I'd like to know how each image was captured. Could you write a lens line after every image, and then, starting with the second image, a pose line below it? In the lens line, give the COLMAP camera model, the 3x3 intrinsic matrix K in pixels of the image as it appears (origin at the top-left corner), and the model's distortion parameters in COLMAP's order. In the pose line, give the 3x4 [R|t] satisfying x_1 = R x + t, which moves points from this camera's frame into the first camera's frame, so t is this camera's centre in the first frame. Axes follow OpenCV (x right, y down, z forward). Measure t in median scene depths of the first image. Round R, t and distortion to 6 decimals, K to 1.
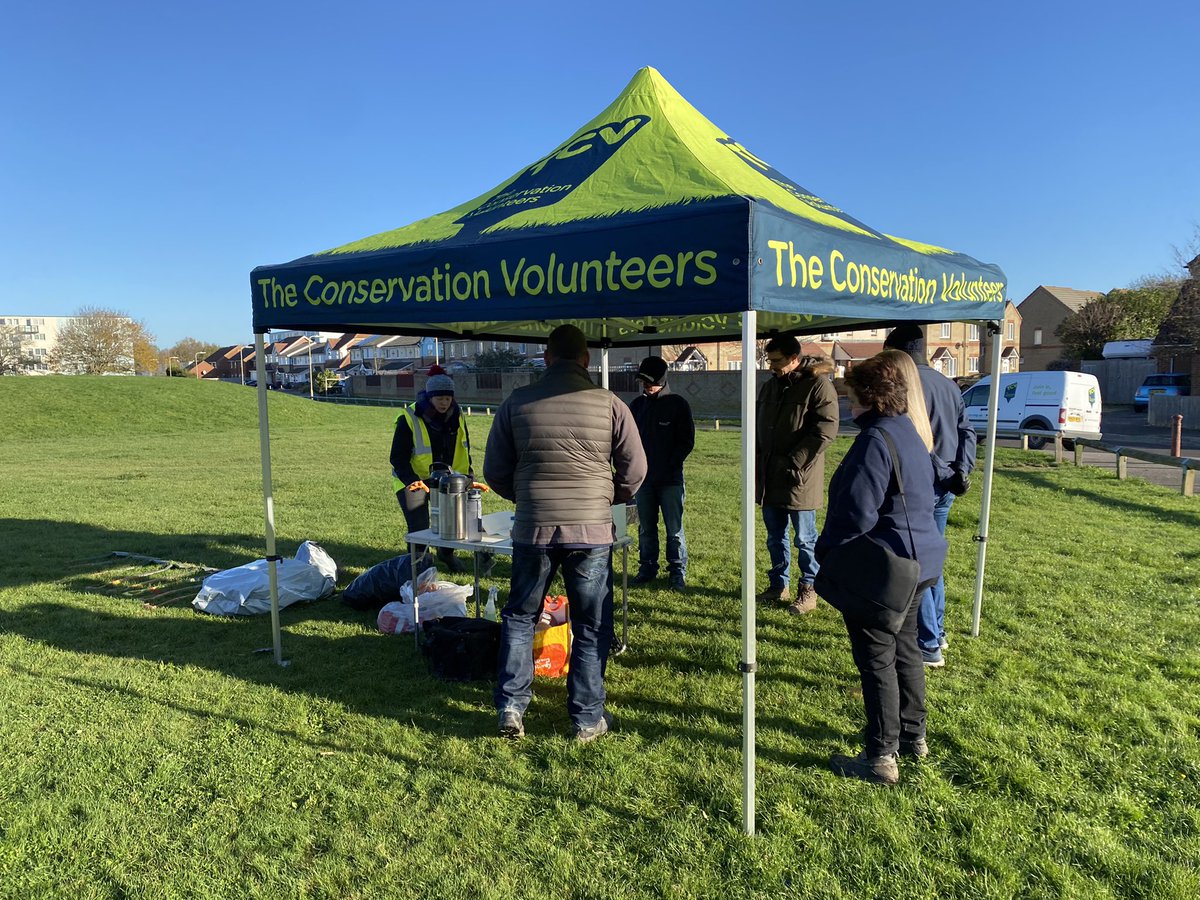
lens RADIAL K [[799.9, 0, 600.0], [0, 799.9, 450.0], [0, 0, 1]] dist [0.057290, -0.084969]
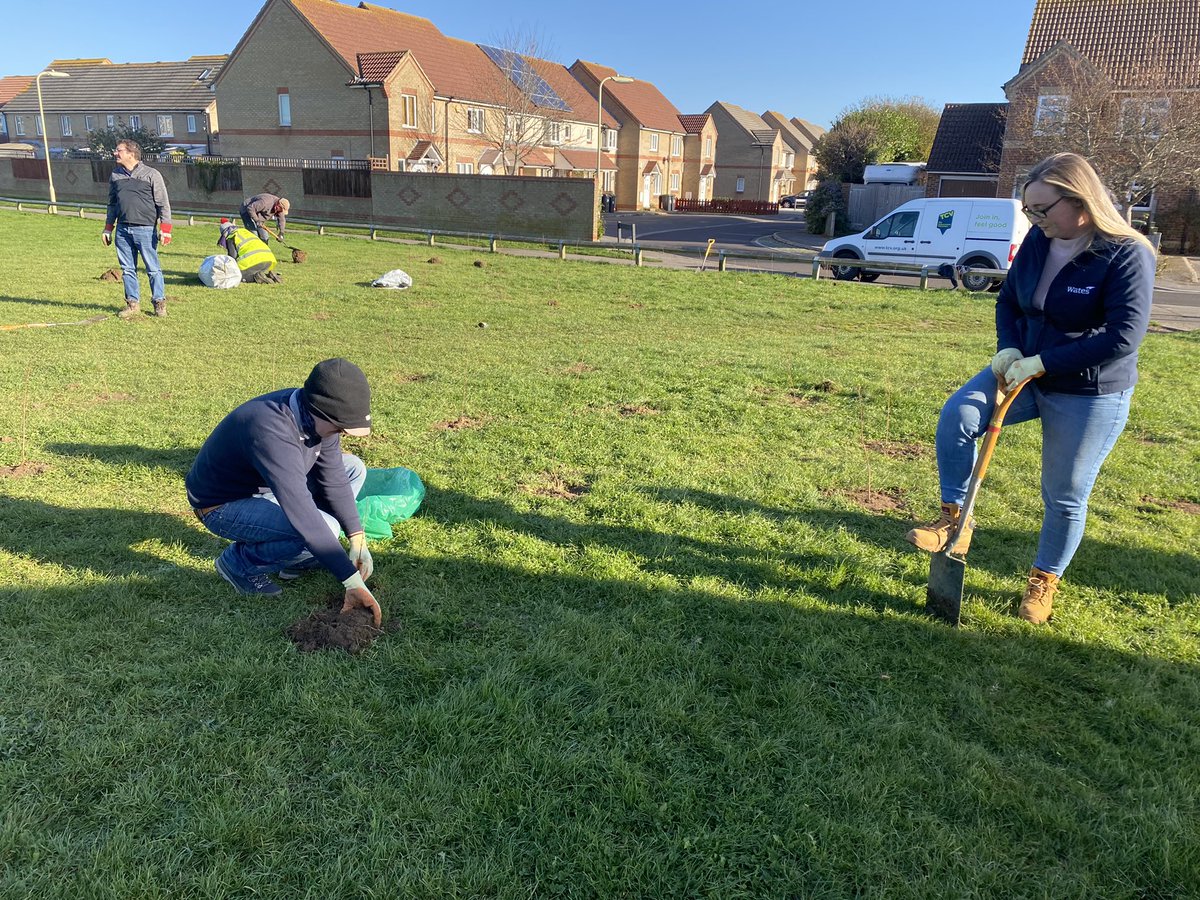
lens RADIAL K [[799.9, 0, 600.0], [0, 799.9, 450.0], [0, 0, 1]] dist [0.057290, -0.084969]
pose [[0.907871, -0.088056, 0.409899, -0.086609], [-0.007759, 0.973999, 0.226421, -0.011448], [-0.419179, -0.208741, 0.883581, 0.146441]]
